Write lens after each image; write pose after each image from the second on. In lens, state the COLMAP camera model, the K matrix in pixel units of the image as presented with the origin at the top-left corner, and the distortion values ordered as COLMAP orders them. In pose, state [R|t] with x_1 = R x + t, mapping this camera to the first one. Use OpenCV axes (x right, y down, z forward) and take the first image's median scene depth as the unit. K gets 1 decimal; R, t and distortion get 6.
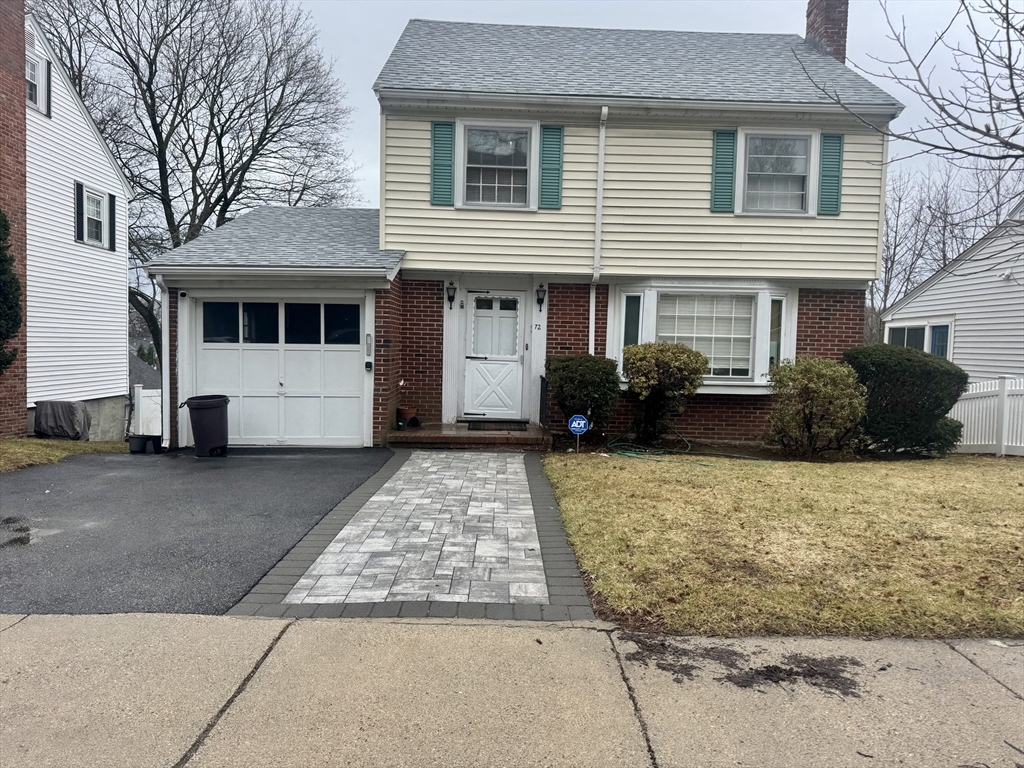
lens RADIAL K [[705.8, 0, 512.0], [0, 705.8, 384.0], [0, 0, 1]] dist [0.043111, -0.048748]
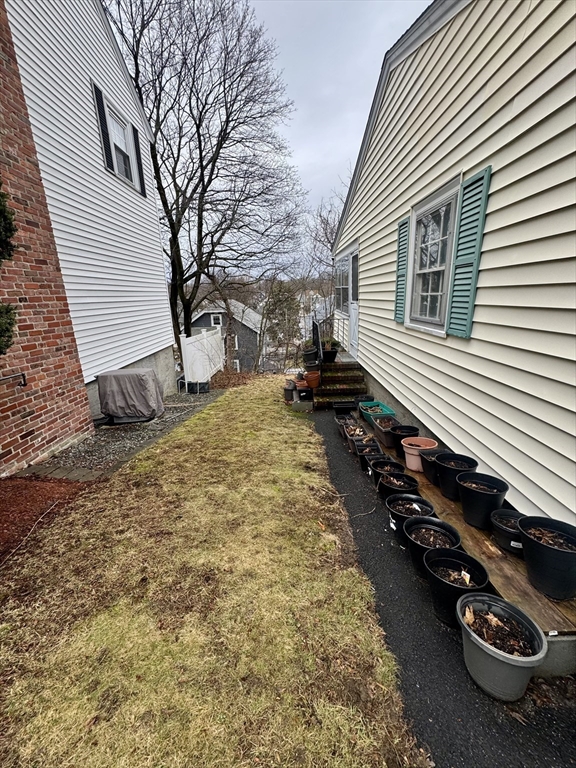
lens RADIAL K [[303.8, 0, 288.0], [0, 303.8, 384.0], [0, 0, 1]] dist [-0.003174, -0.000484]
pose [[0.998451, -0.038156, -0.040498, -0.800574], [0.046508, 0.971843, 0.230994, -0.060297], [0.030544, -0.232520, 0.972112, 1.224267]]
